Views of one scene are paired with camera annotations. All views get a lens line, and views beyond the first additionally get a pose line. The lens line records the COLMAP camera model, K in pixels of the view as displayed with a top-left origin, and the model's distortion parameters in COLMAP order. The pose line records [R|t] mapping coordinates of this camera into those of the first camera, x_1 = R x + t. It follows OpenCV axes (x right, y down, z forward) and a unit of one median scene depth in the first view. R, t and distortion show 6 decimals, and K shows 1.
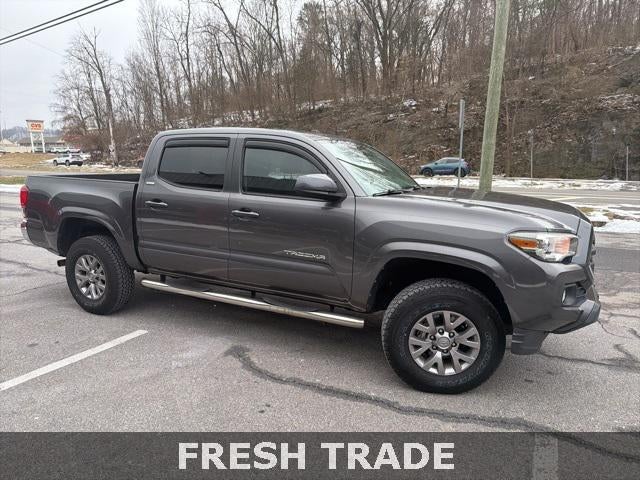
lens RADIAL K [[449.0, 0, 318.7], [0, 449.0, 235.4], [0, 0, 1]] dist [0.052005, -0.066738]
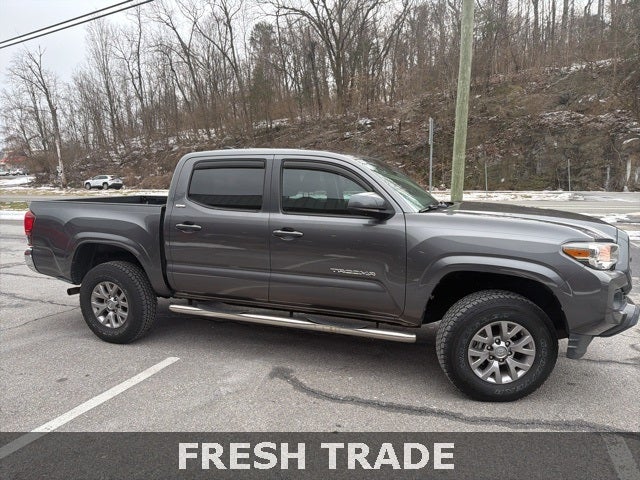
lens RADIAL K [[449.0, 0, 318.7], [0, 449.0, 235.4], [0, 0, 1]] dist [0.052005, -0.066738]
pose [[0.994758, -0.032115, 0.097081, -0.141698], [0.035700, 0.998735, -0.035417, -0.004684], [-0.095821, 0.038697, 0.994646, -0.001238]]
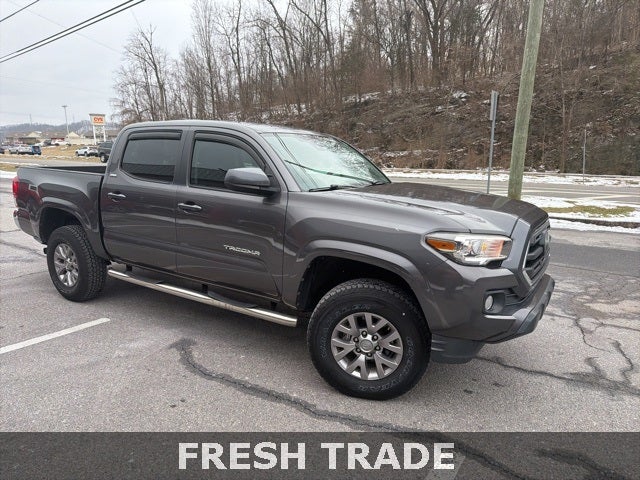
lens RADIAL K [[449.0, 0, 318.7], [0, 449.0, 235.4], [0, 0, 1]] dist [0.052005, -0.066738]
pose [[0.993974, 0.025884, -0.106514, 0.167559], [-0.024366, 0.999583, 0.015522, -0.005426], [0.106871, -0.012833, 0.994190, 0.027310]]
